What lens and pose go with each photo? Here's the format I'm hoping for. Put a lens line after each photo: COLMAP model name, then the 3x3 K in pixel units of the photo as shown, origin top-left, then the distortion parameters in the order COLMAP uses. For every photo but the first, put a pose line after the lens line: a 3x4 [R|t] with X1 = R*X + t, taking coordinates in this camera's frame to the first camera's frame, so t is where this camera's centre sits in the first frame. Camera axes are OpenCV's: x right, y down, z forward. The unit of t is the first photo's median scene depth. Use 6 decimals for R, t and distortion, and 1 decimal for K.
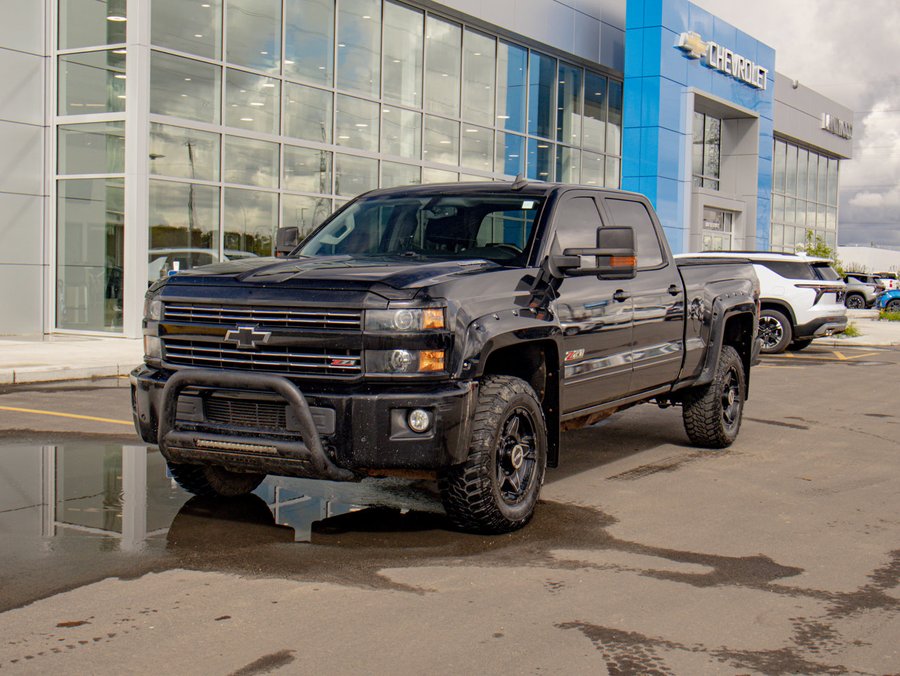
lens RADIAL K [[1260.5, 0, 442.2], [0, 1260.5, 332.3], [0, 0, 1]] dist [0.014109, 0.000000]
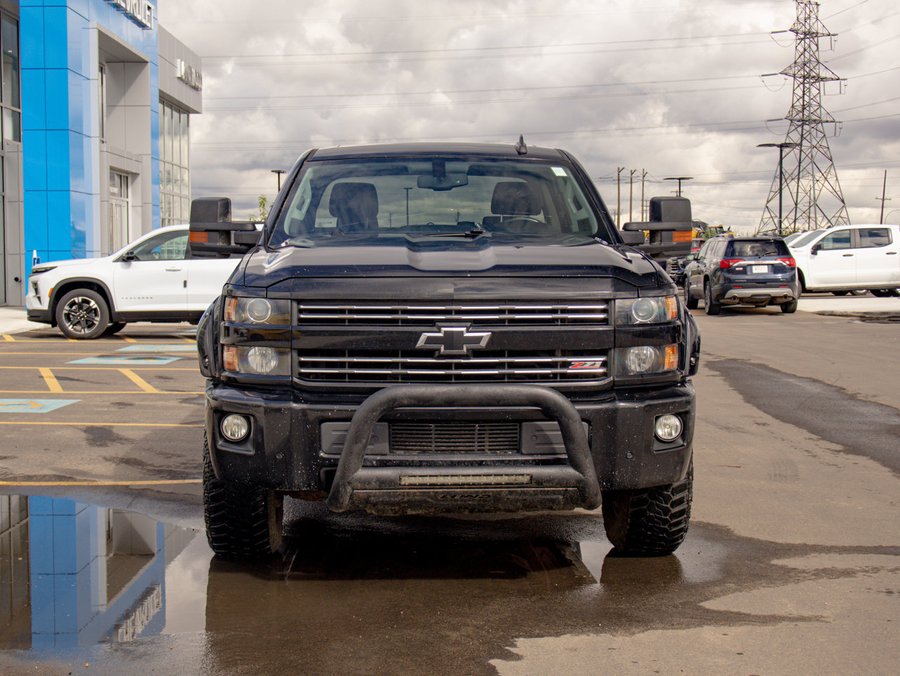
lens RADIAL K [[1490.8, 0, 449.4], [0, 1490.8, 341.3], [0, 0, 1]] dist [0.039880, 0.000000]
pose [[0.867091, -0.049503, 0.495685, -0.613179], [0.040764, 0.998764, 0.028437, -0.022053], [-0.496480, -0.004452, 0.868037, 0.191819]]
